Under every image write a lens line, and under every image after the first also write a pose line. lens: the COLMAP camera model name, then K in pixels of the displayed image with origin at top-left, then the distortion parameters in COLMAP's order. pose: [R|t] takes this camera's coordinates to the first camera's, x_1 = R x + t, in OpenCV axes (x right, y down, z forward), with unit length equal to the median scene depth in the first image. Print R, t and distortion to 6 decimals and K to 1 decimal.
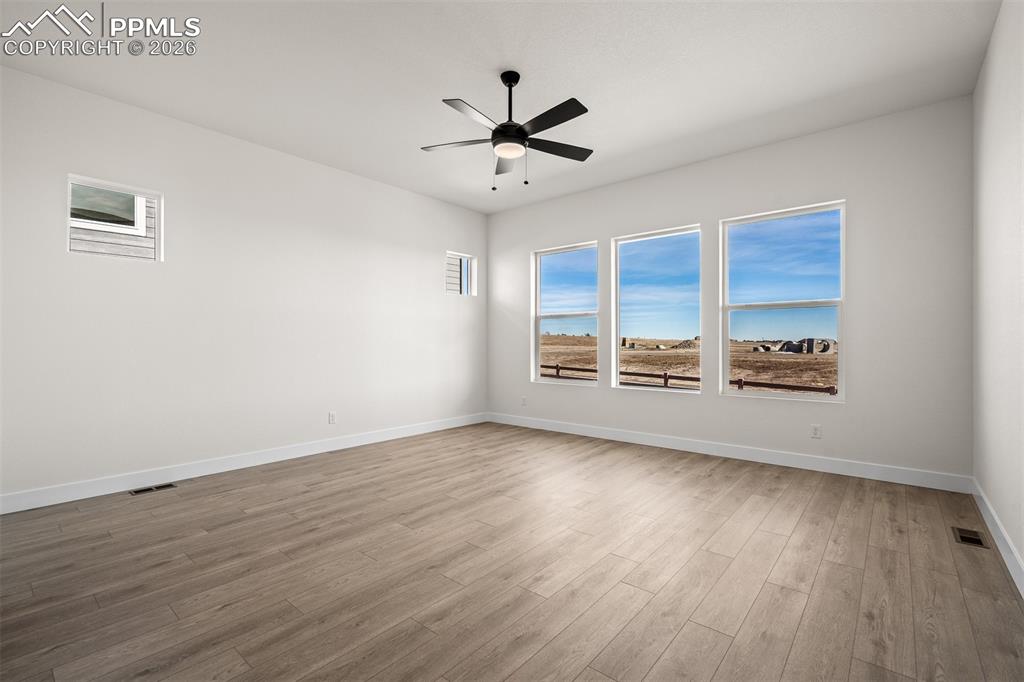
lens RADIAL K [[457.5, 0, 512.0], [0, 457.5, 345.2], [0, 0, 1]] dist [-0.003053, -0.000743]
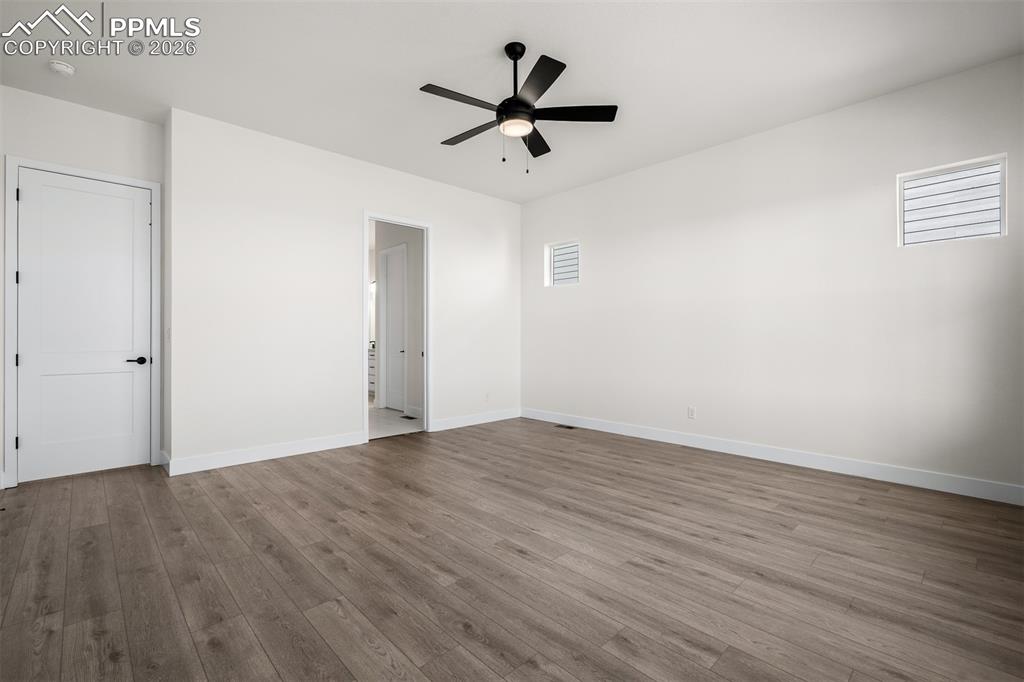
lens RADIAL K [[457.5, 0, 511.2], [0, 457.5, 338.5], [0, 0, 1]] dist [-0.003053, -0.000743]
pose [[-0.115910, 0.001135, -0.993259, 0.865293], [-0.001980, 0.999997, 0.001374, 0.000487], [0.993258, 0.002126, -0.115908, 1.027433]]
